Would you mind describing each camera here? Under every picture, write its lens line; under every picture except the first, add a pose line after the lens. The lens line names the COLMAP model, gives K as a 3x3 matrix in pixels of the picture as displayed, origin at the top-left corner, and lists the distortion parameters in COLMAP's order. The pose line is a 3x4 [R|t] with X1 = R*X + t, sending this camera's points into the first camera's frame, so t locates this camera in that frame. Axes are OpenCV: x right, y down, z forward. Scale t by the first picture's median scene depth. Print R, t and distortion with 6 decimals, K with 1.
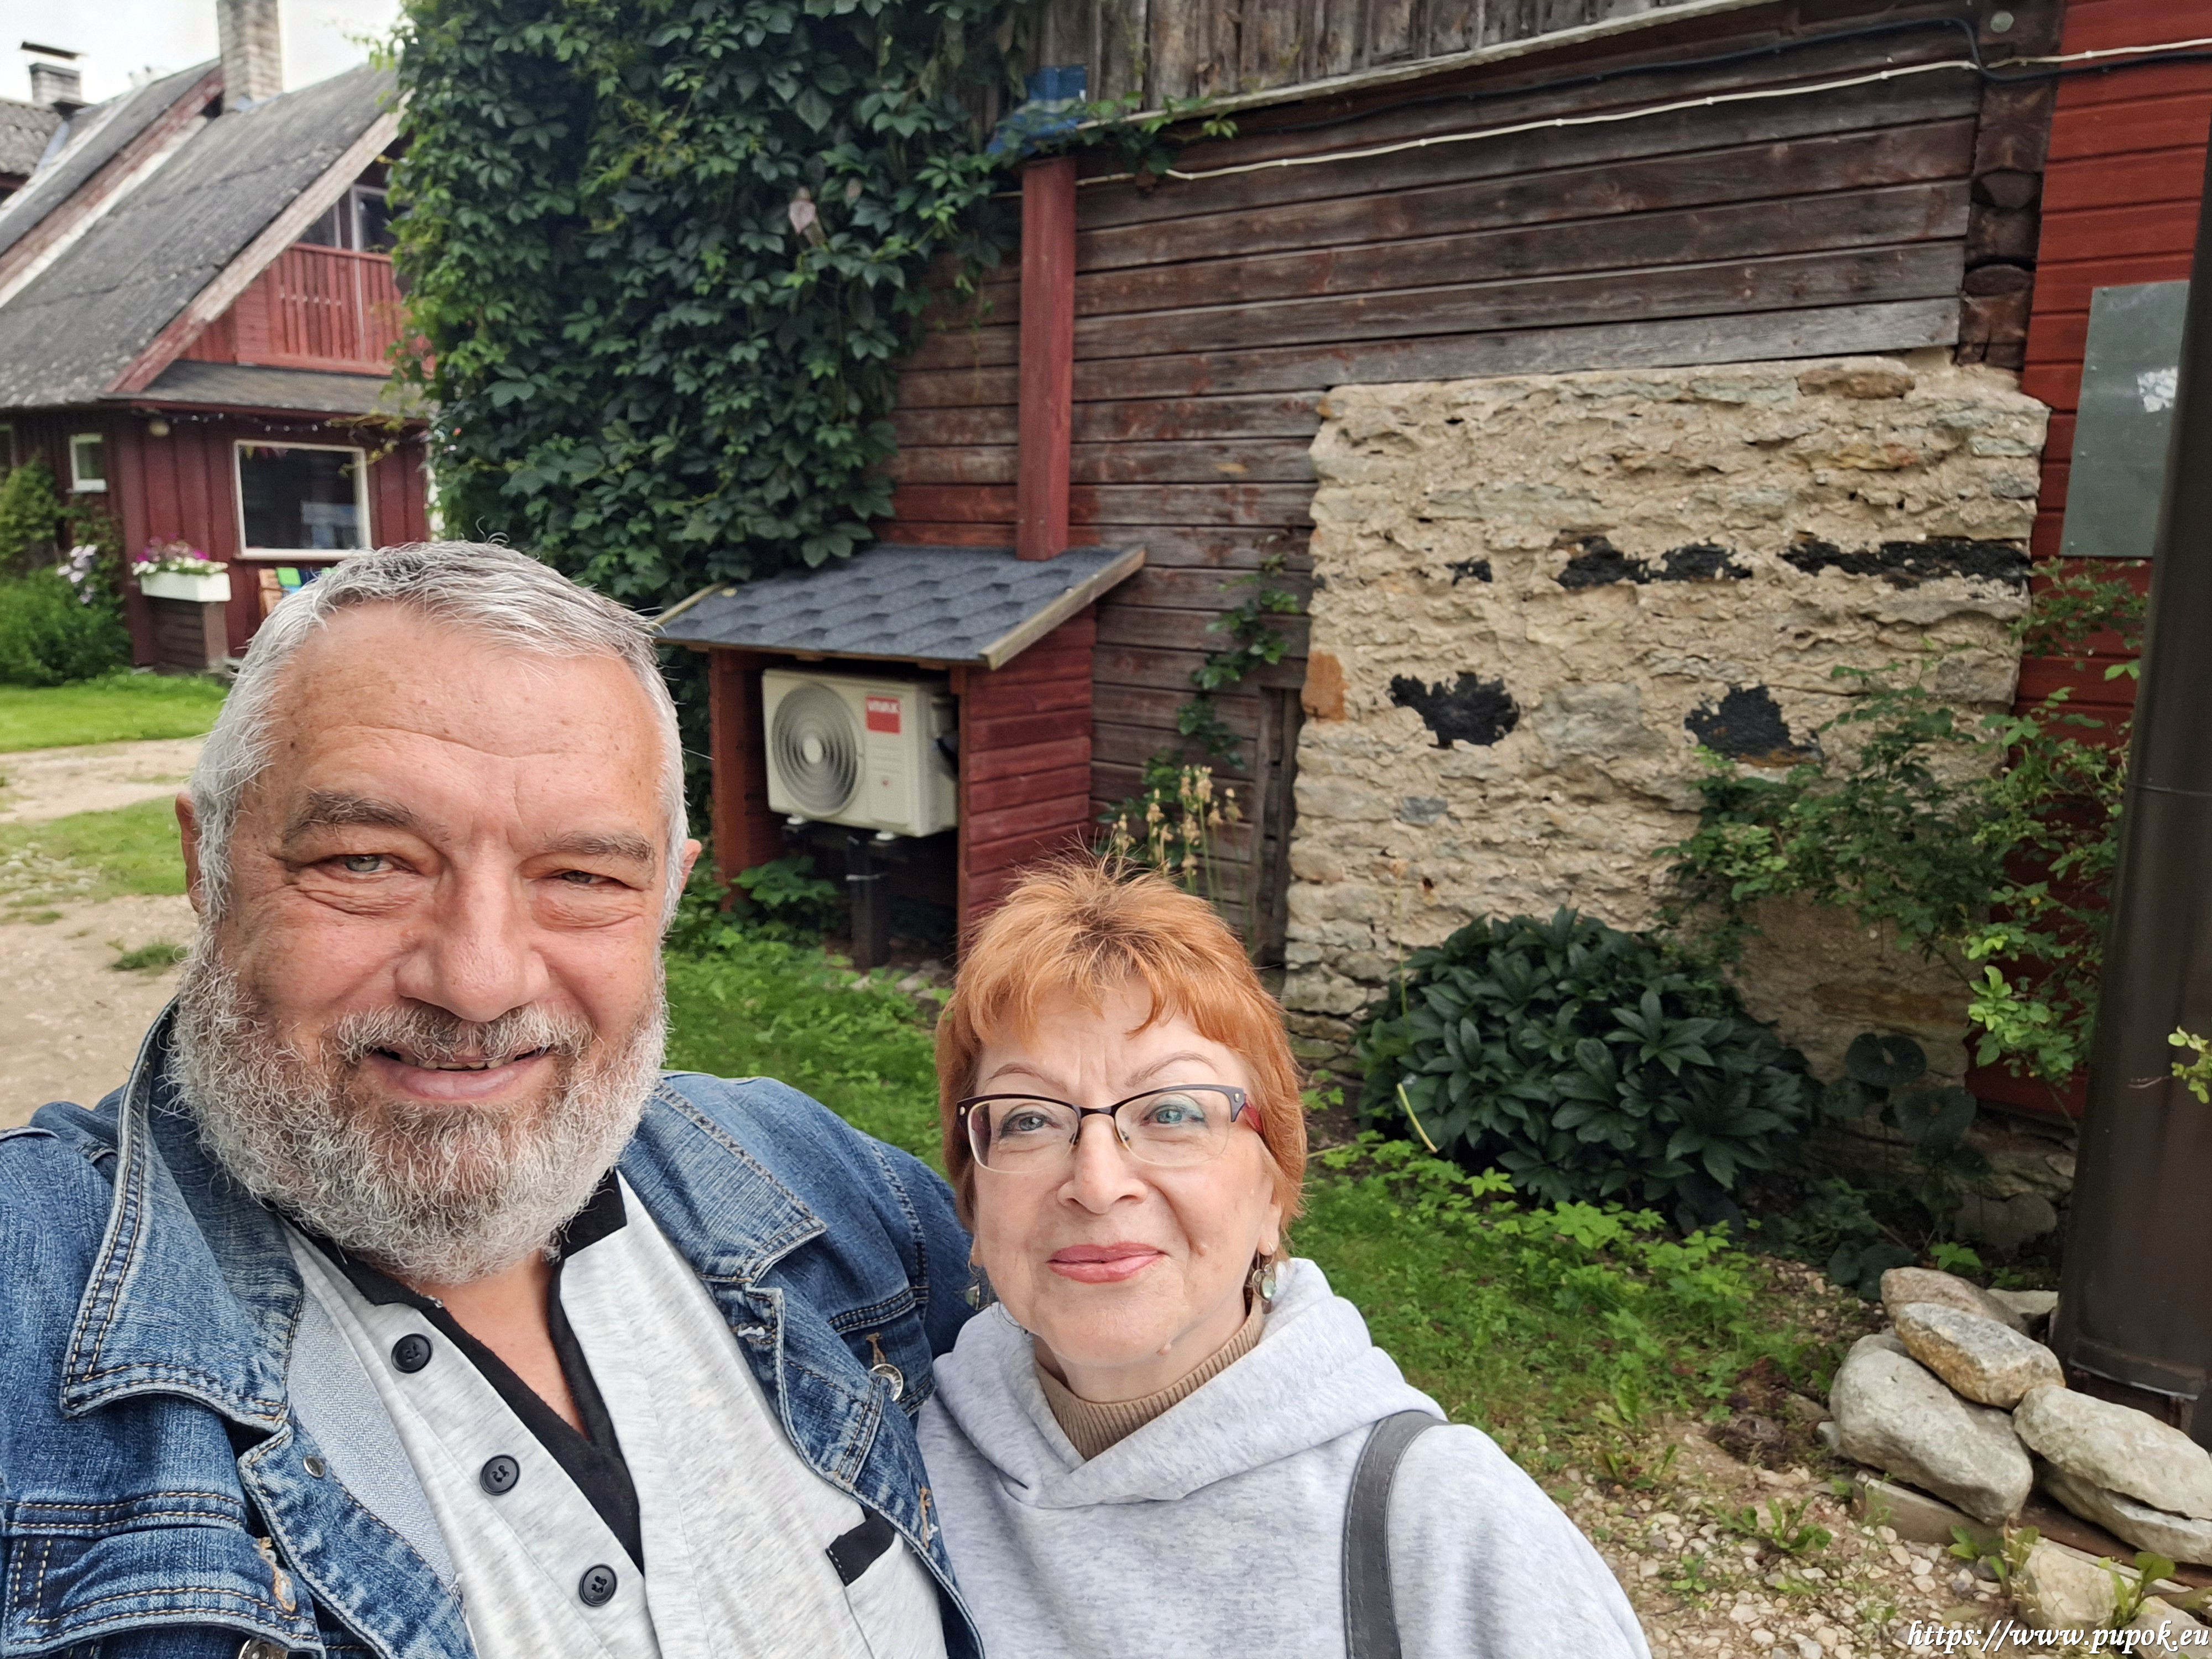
lens RADIAL K [[1656.3, 0, 1106.0], [0, 1656.3, 829.5], [0, 0, 1]] dist [0.083954, -0.082961]
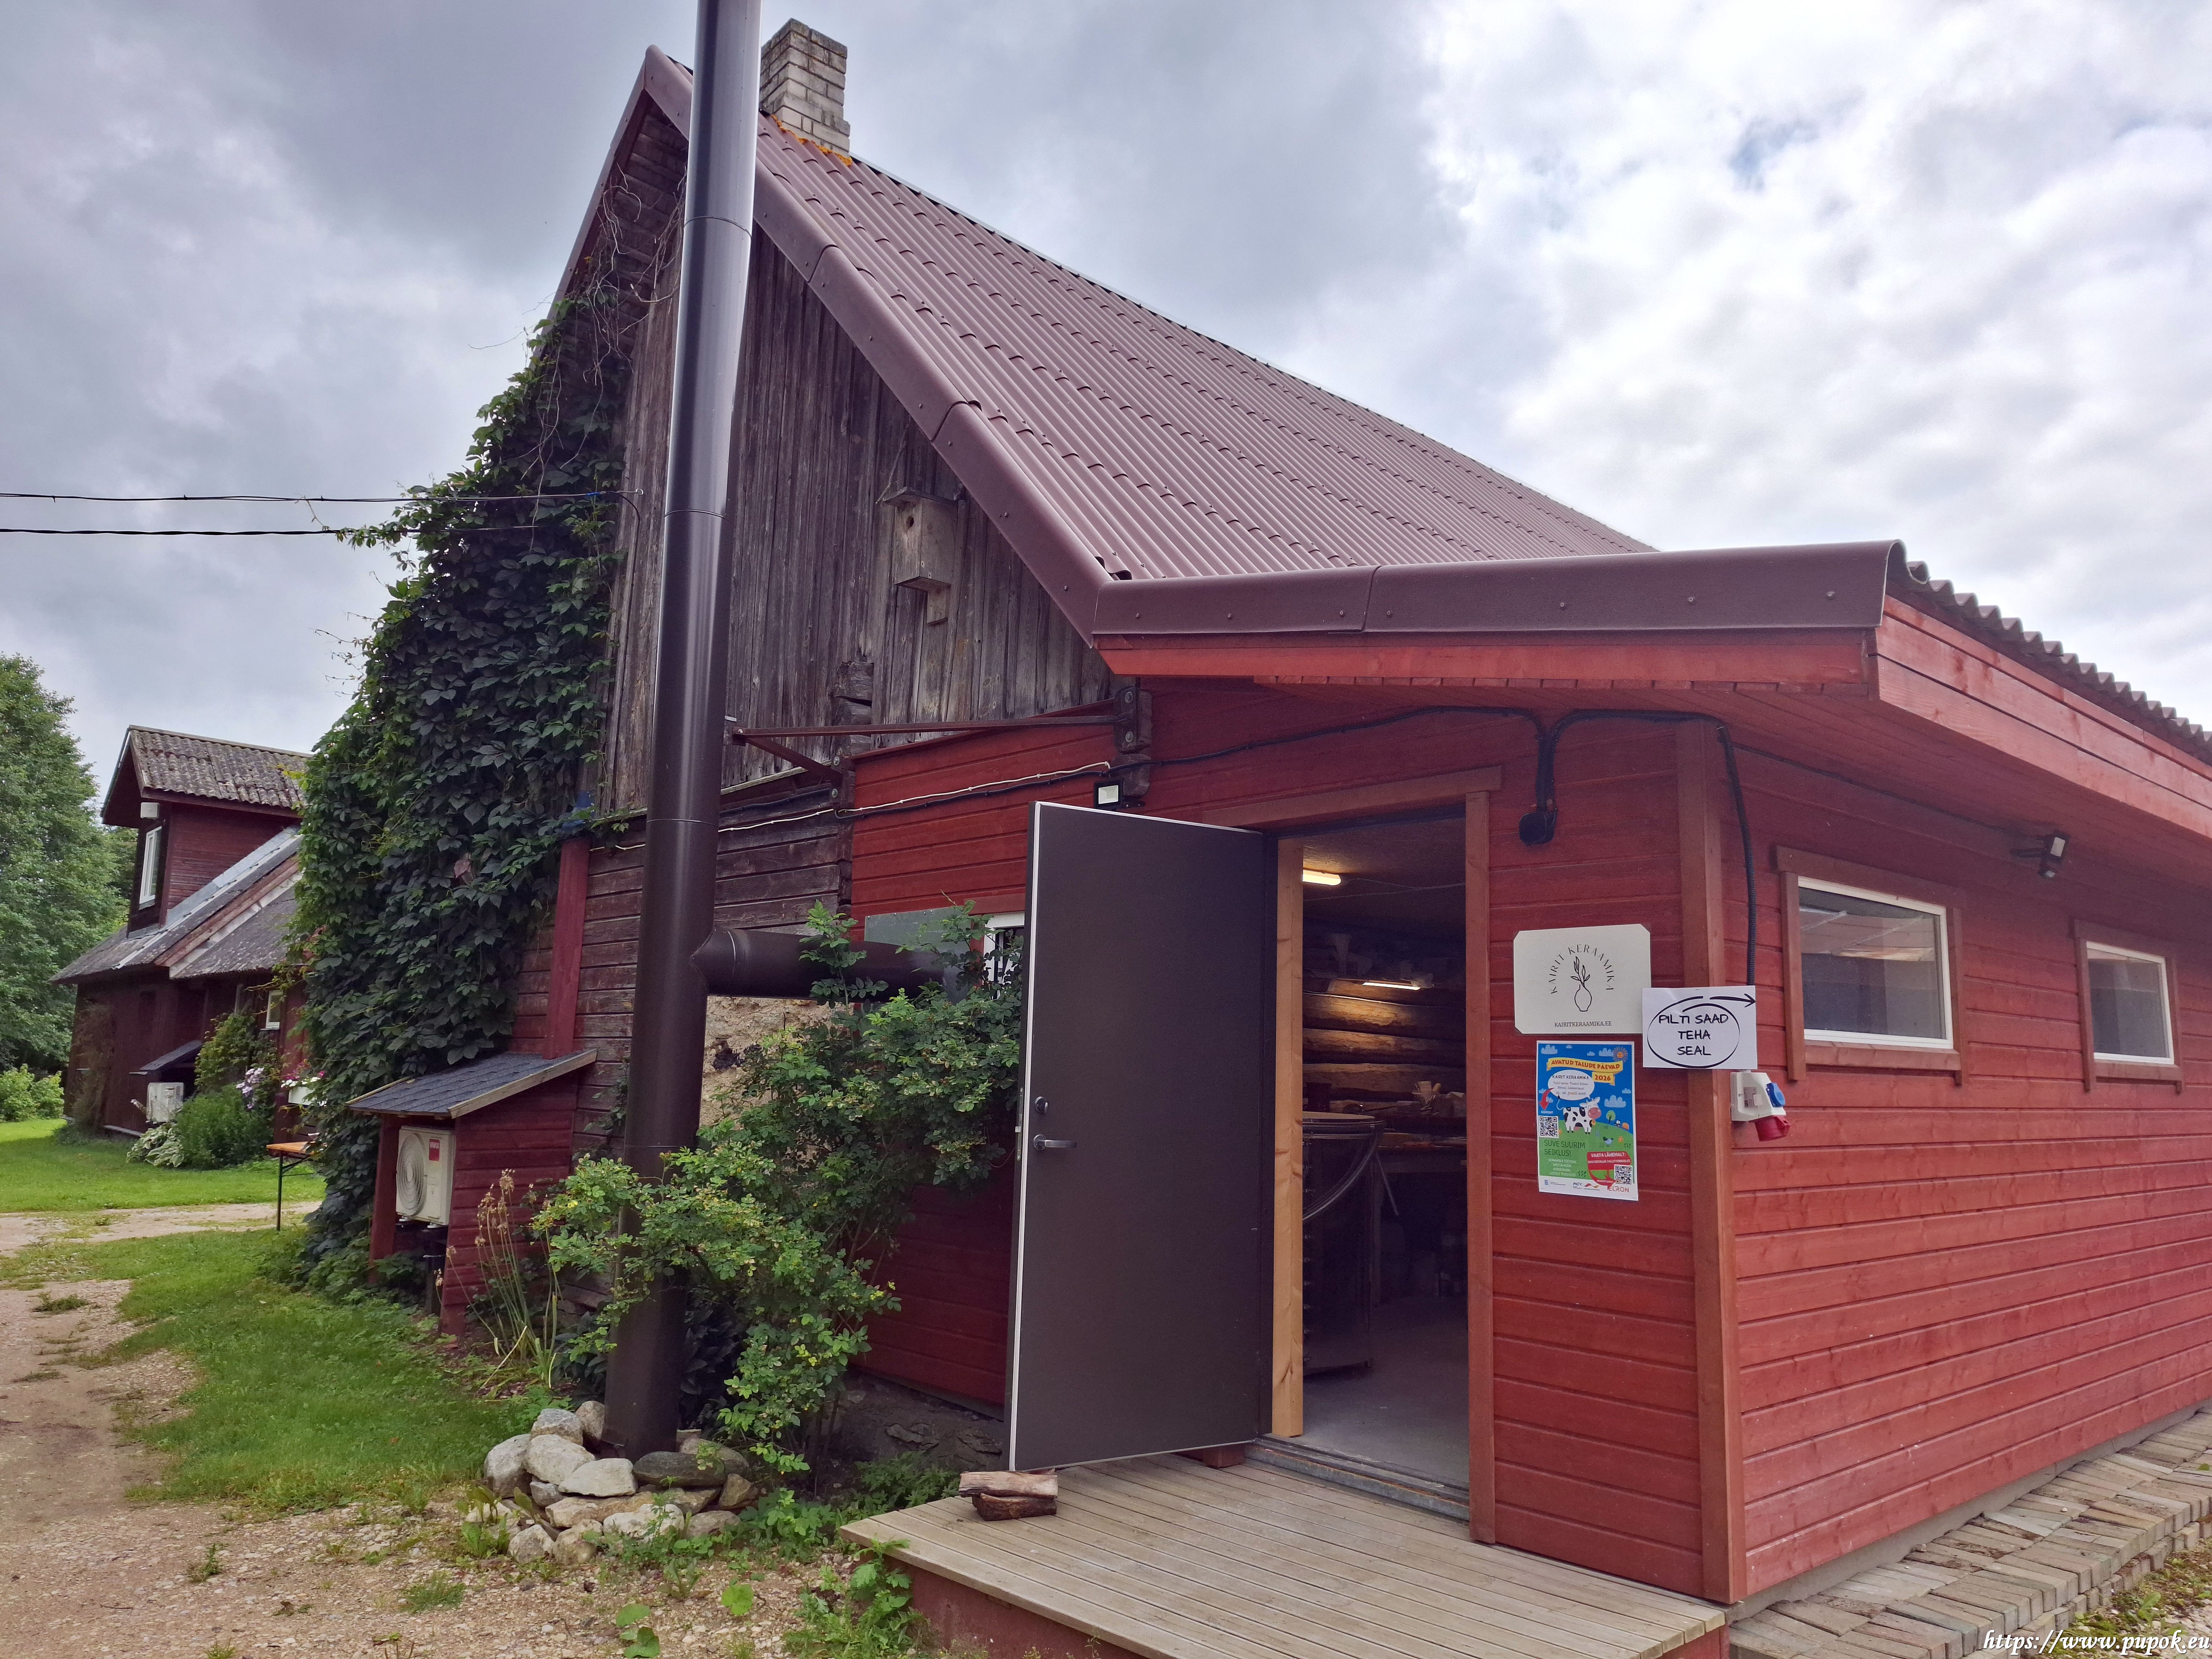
lens RADIAL K [[1505.2, 0, 1106.0], [0, 1505.2, 829.5], [0, 0, 1]] dist [-0.000793, -0.028915]
pose [[0.993596, -0.021556, -0.110912, 0.675294], [-0.015357, 0.946758, -0.321580, 0.096827], [0.111939, 0.321224, 0.940364, -0.434450]]
